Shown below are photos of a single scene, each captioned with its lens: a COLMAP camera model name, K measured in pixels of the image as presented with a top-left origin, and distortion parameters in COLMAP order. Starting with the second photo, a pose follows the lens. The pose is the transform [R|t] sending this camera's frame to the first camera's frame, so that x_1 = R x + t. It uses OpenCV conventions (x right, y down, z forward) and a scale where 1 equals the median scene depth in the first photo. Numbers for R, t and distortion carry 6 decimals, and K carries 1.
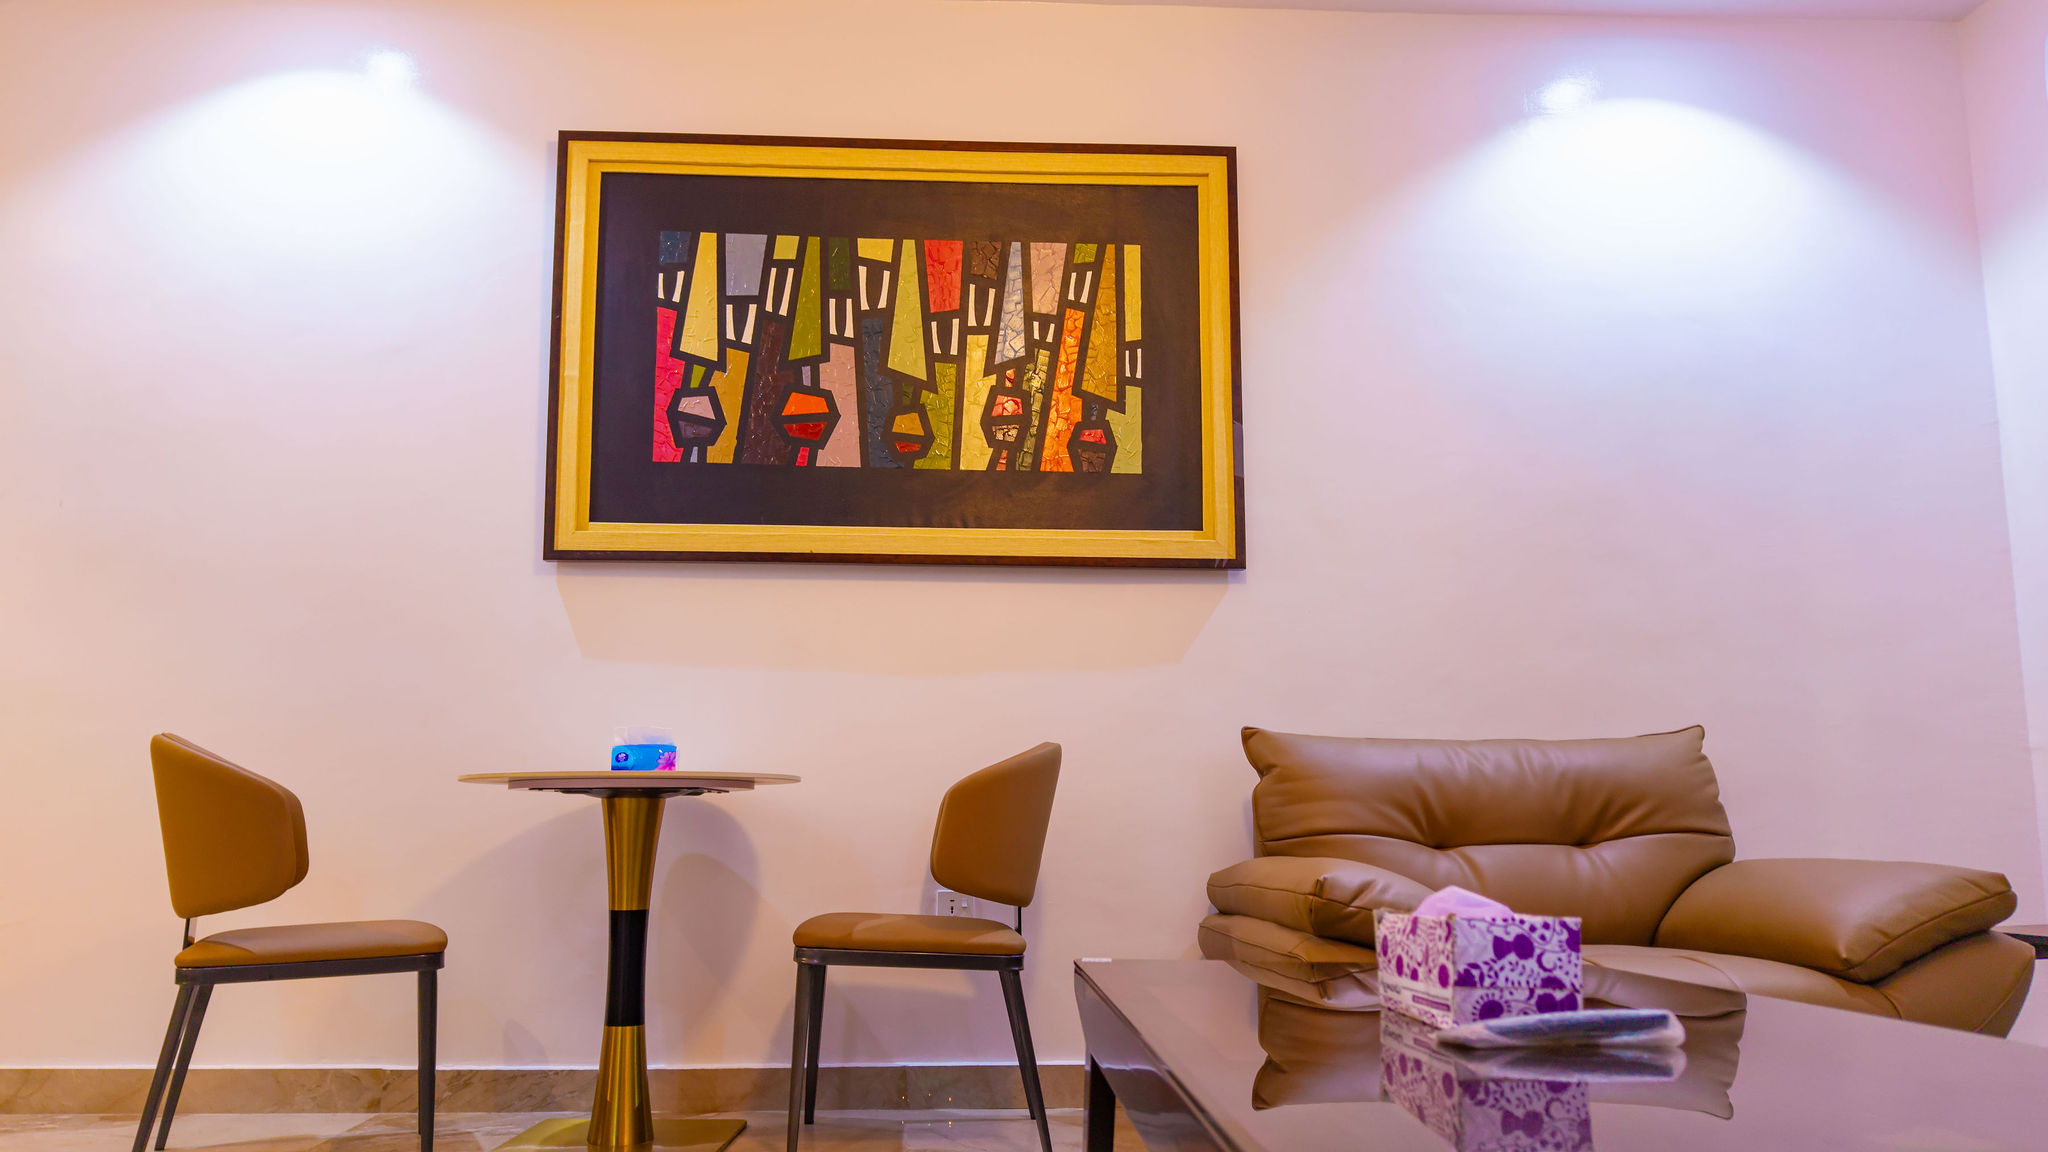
lens RADIAL K [[1510.6, 0, 1034.7], [0, 1510.6, 626.5], [0, 0, 1]] dist [0.004184, 0.001460]
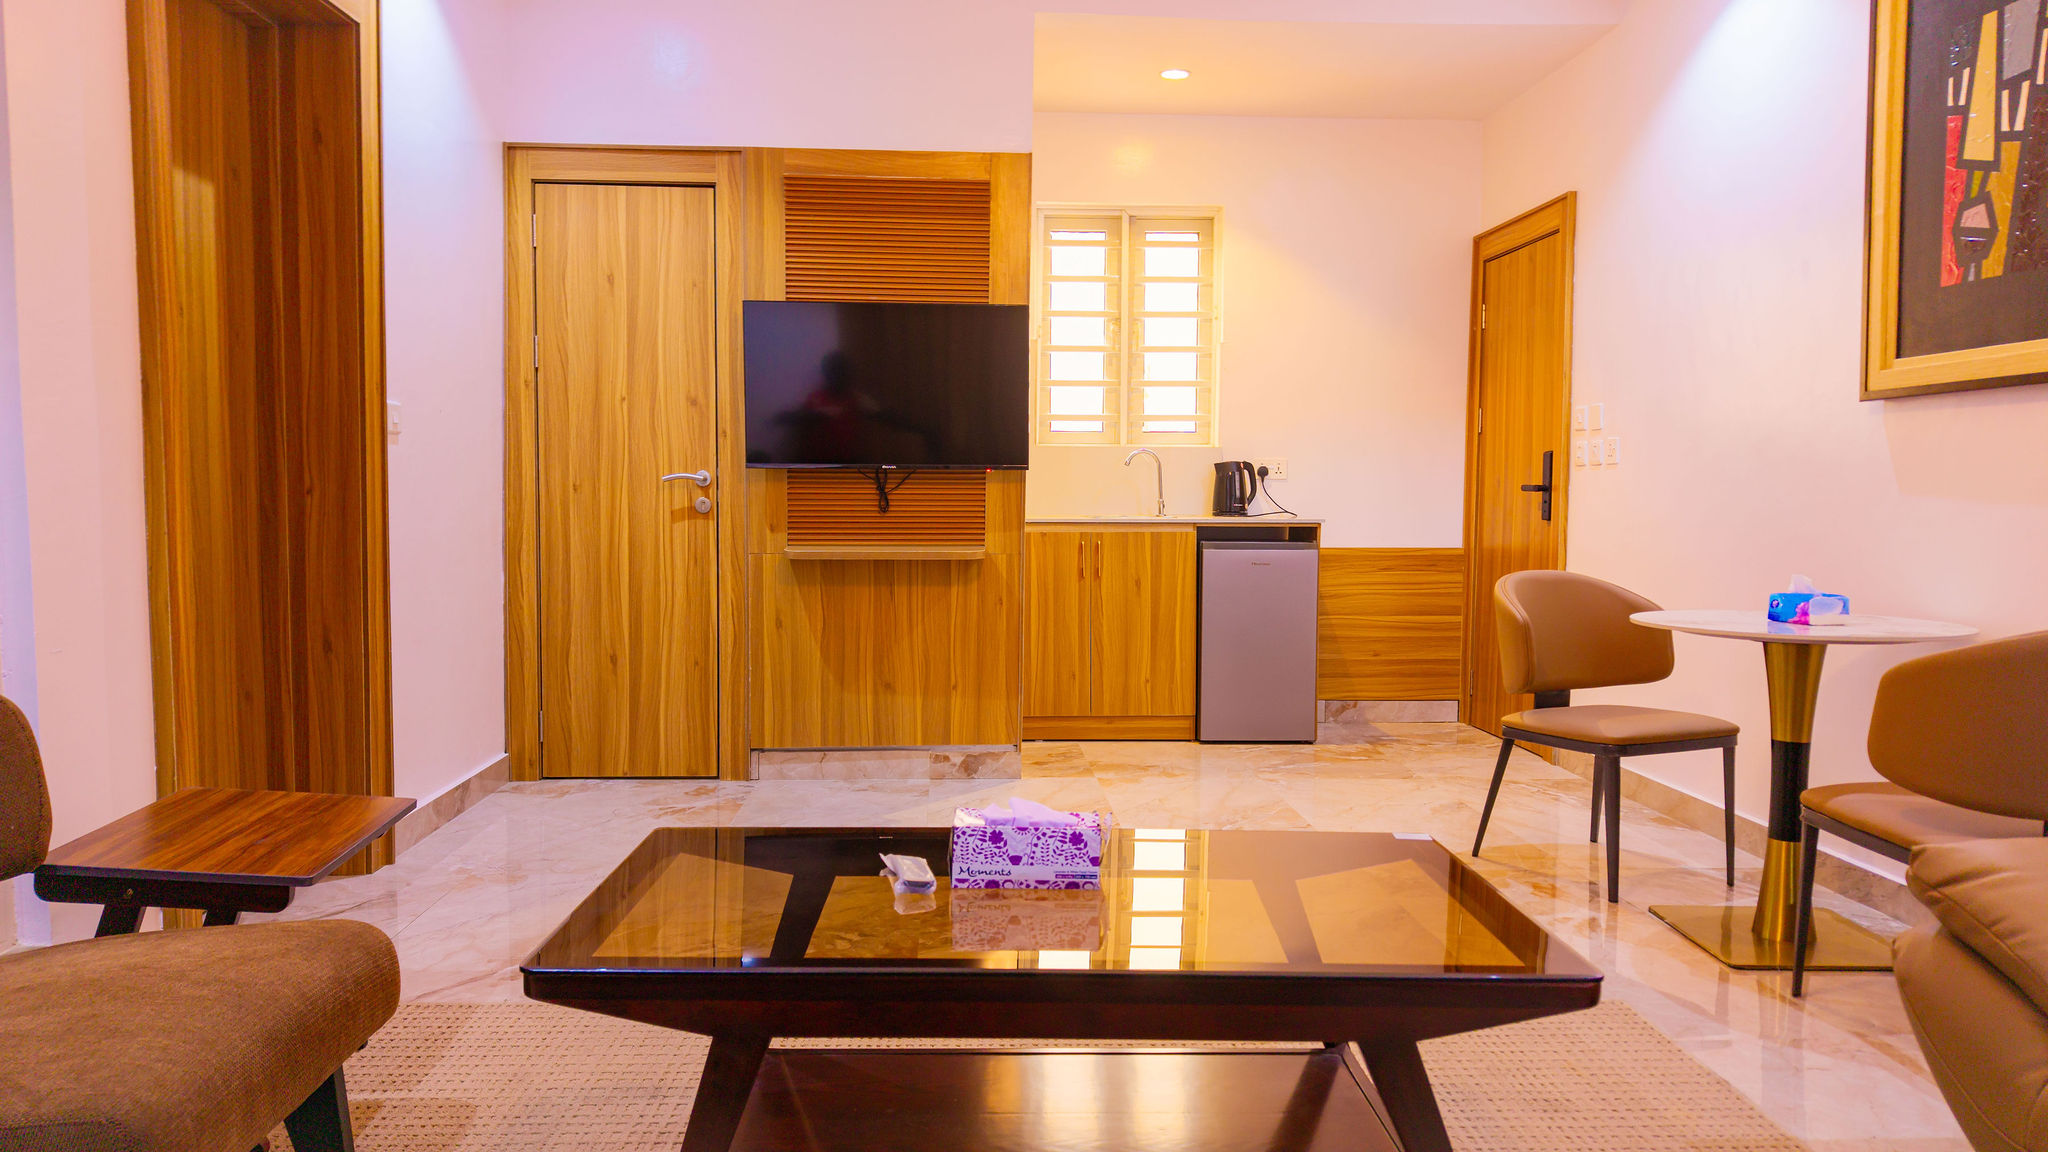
lens RADIAL K [[1510.6, 0, 1024.3], [0, 1510.6, 579.7], [0, 0, 1]] dist [0.004184, 0.001460]
pose [[-0.013772, 0.057290, -0.998263, 0.719644], [0.146849, 0.987648, 0.054655, -0.062652], [0.989063, -0.145841, -0.022015, 0.410647]]
